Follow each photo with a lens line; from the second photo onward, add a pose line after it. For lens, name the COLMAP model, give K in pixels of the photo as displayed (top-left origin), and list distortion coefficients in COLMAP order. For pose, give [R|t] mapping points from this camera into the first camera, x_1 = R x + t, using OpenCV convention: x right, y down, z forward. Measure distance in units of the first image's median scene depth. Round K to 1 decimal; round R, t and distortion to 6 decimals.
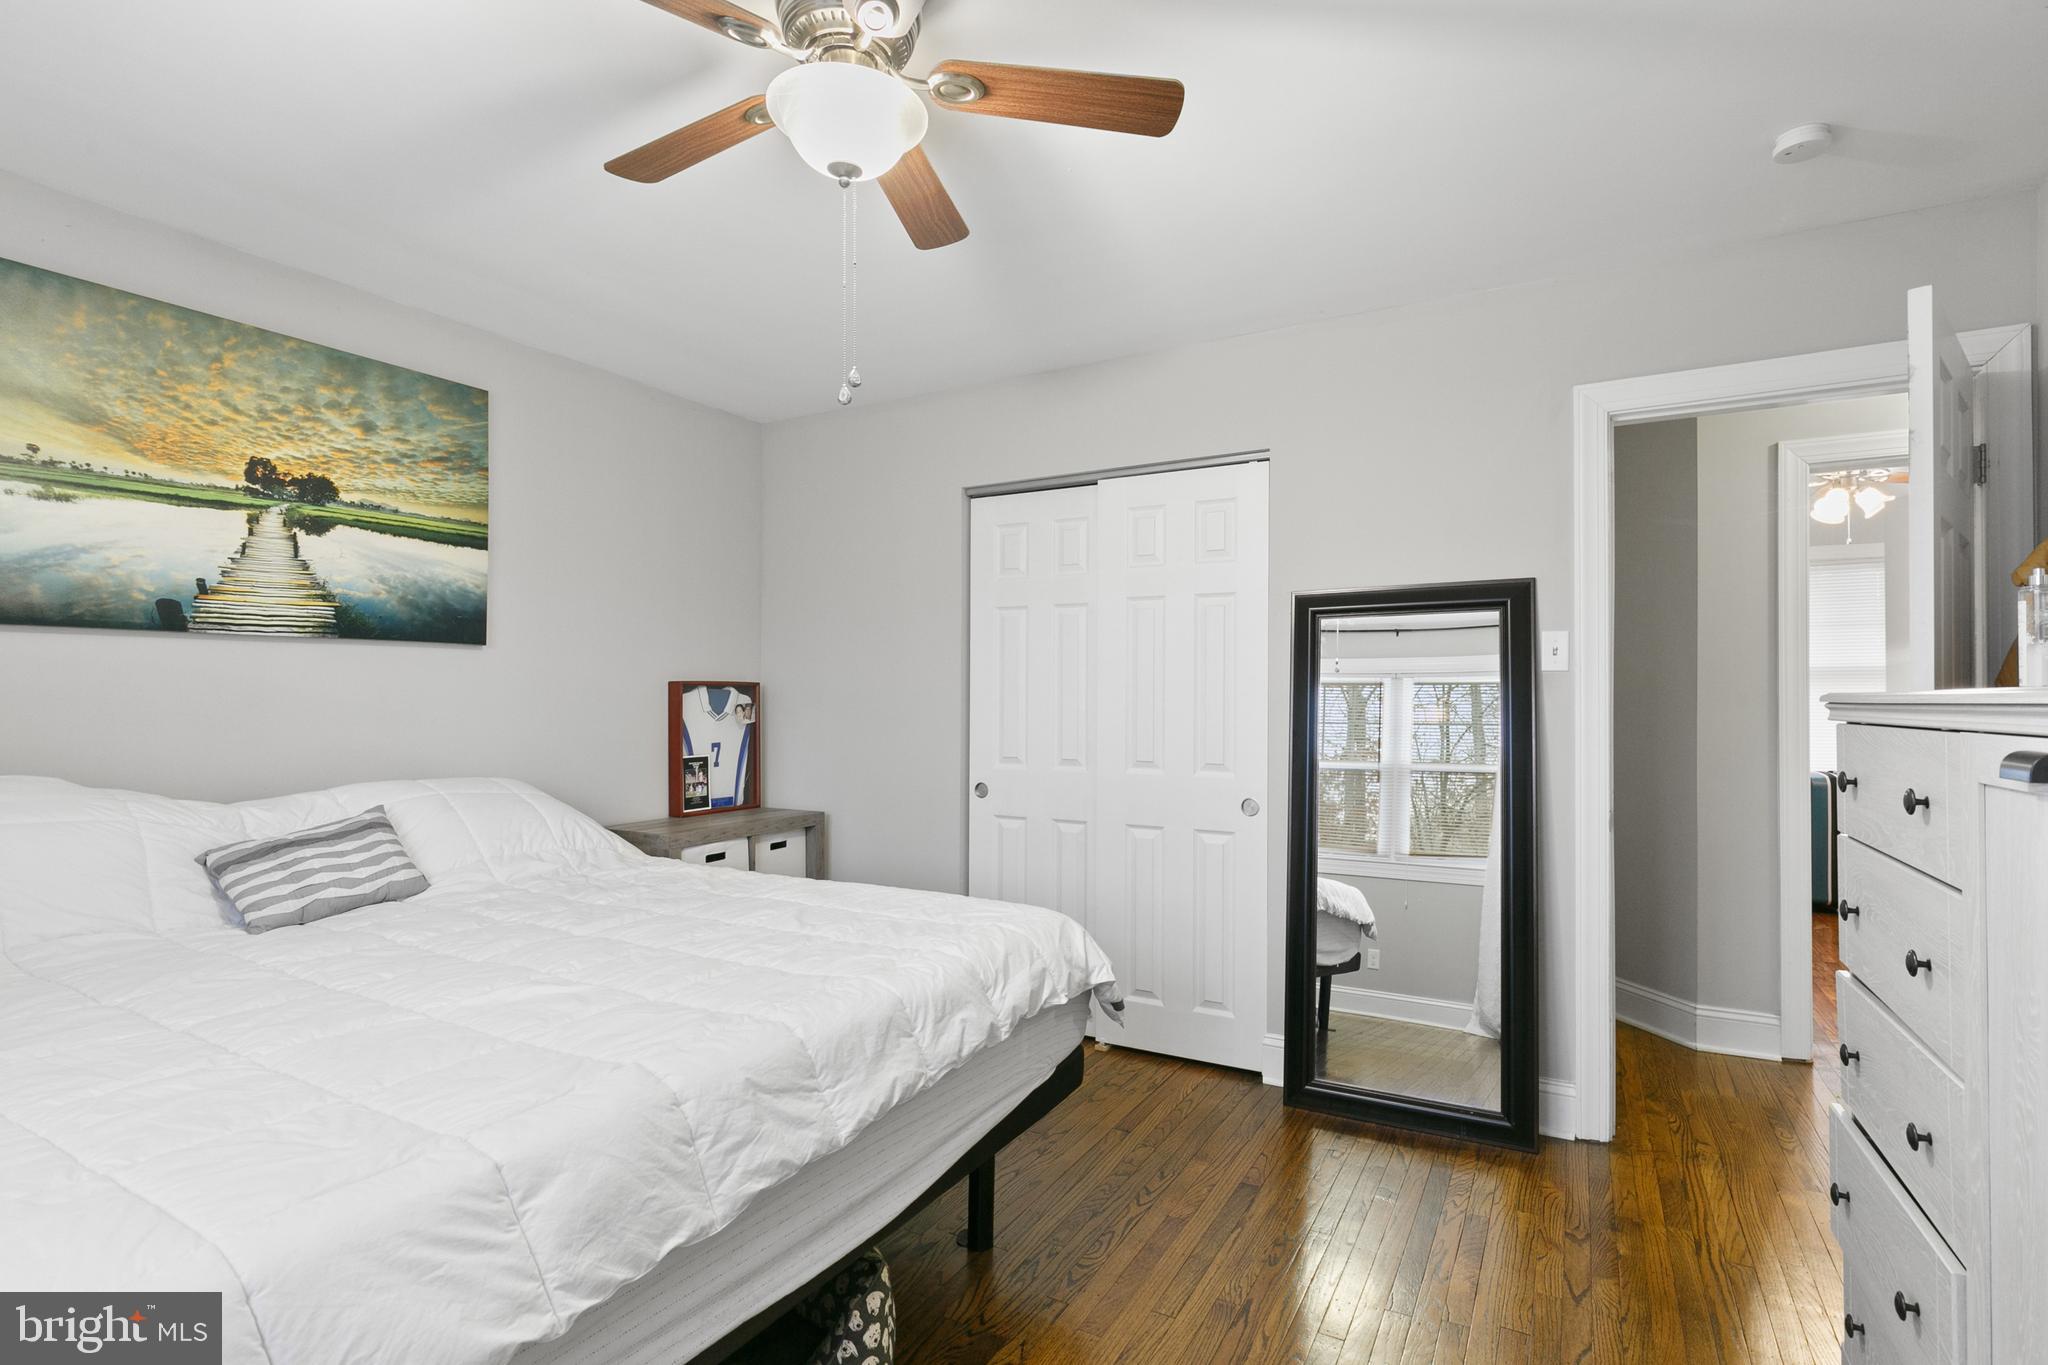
lens RADIAL K [[1008.8, 0, 1031.2], [0, 1008.8, 688.7], [0, 0, 1]] dist [-0.006305, 0.002061]
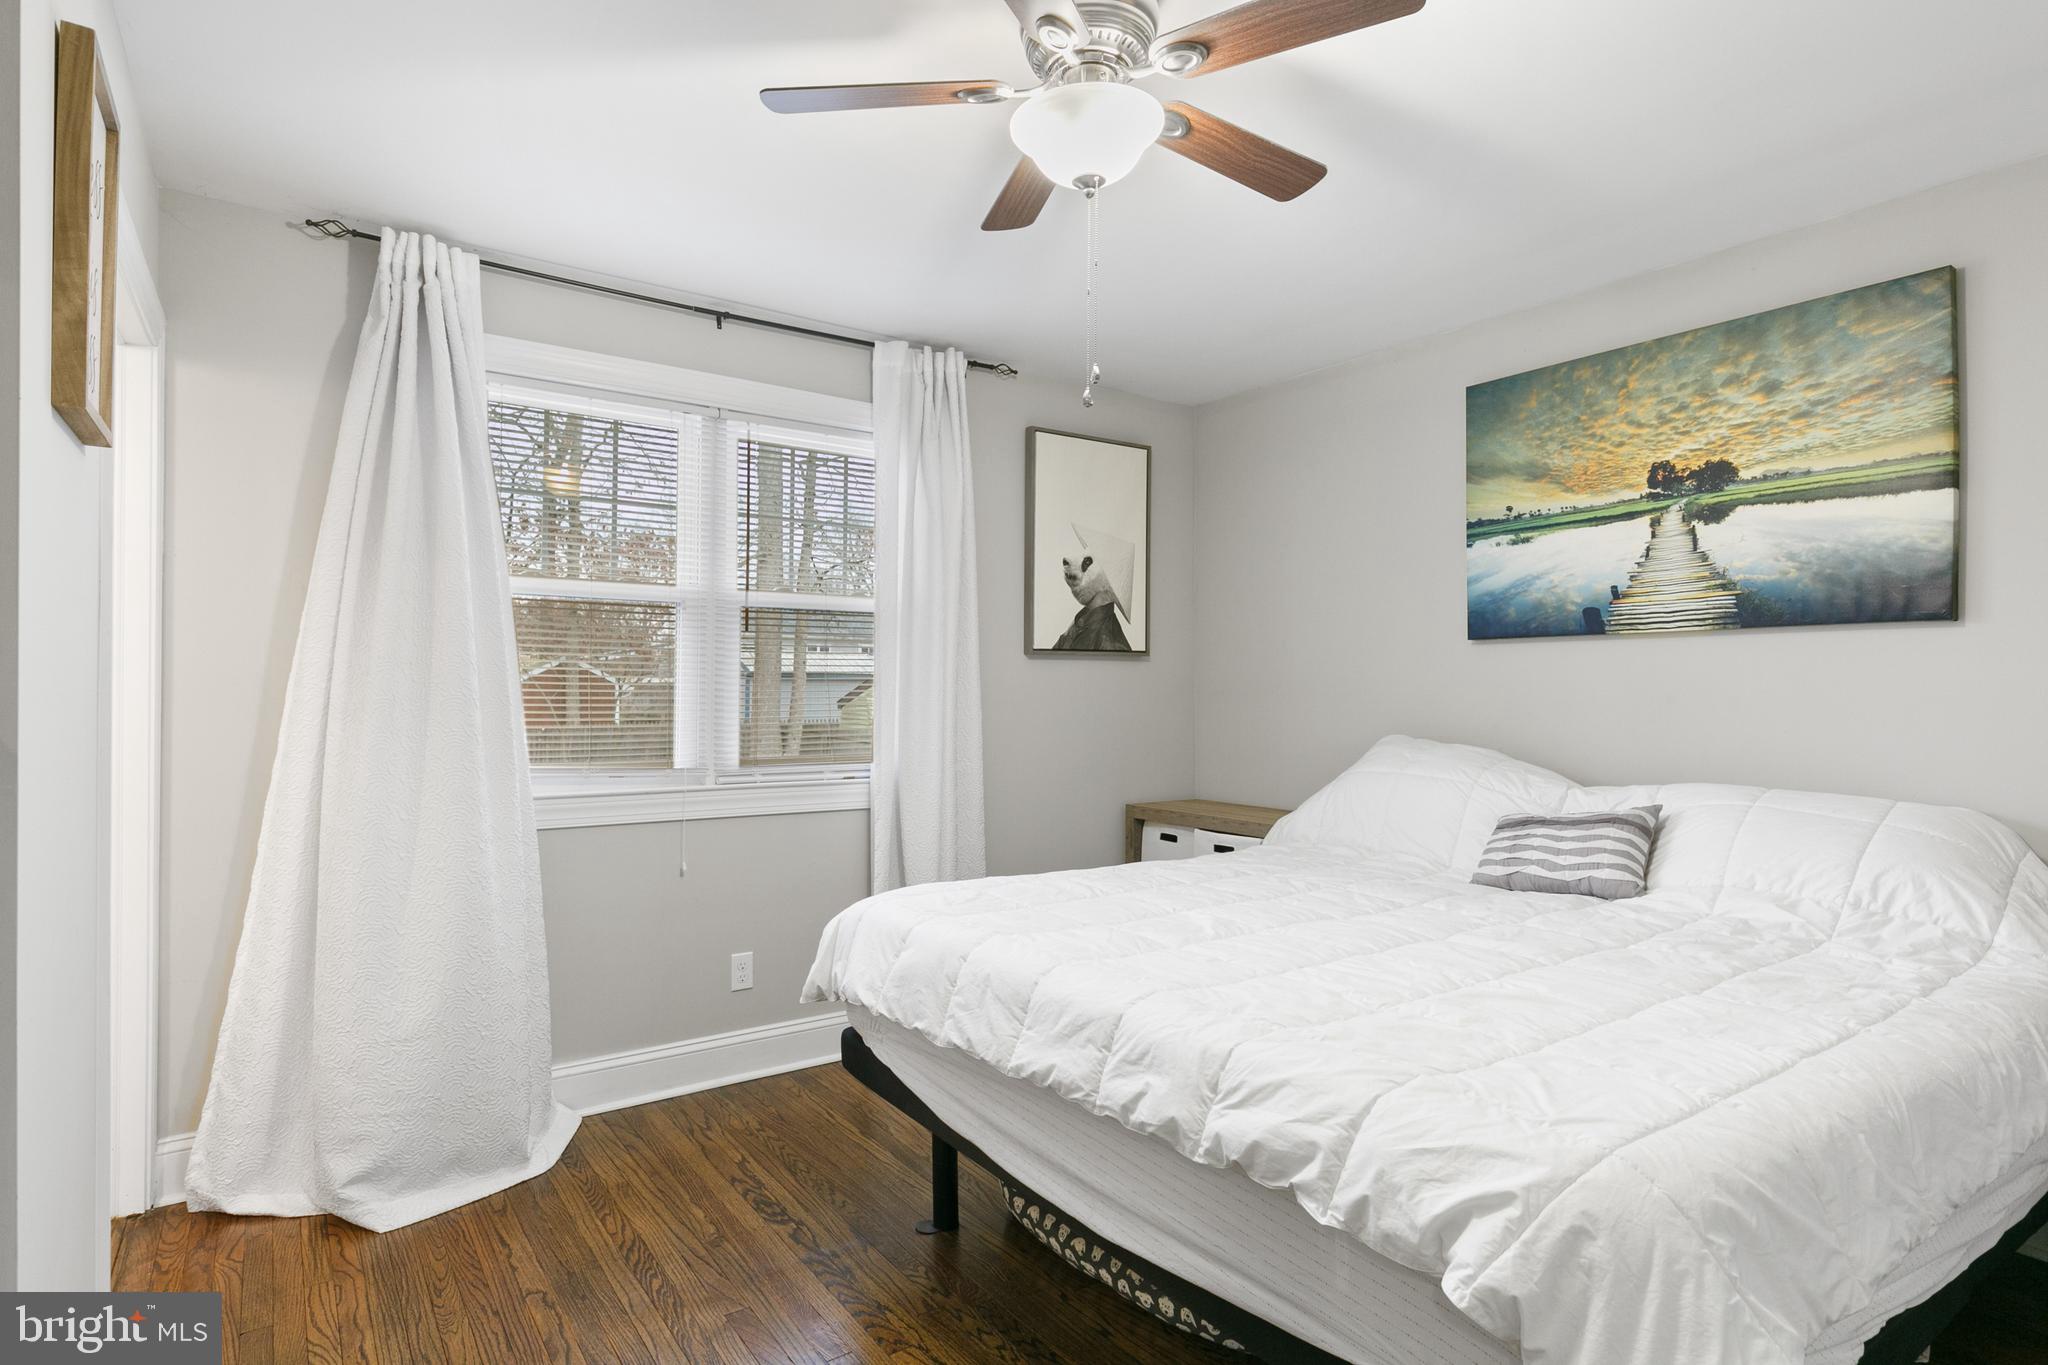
lens RADIAL K [[1117.8, 0, 1035.6], [0, 1117.8, 680.6], [0, 0, 1]] dist [0.000221, -0.004284]
pose [[-0.444798, -0.004027, -0.895622, 0.555367], [0.007429, 0.999939, -0.008186, 0.002209], [0.895600, -0.010295, -0.444741, 0.924132]]
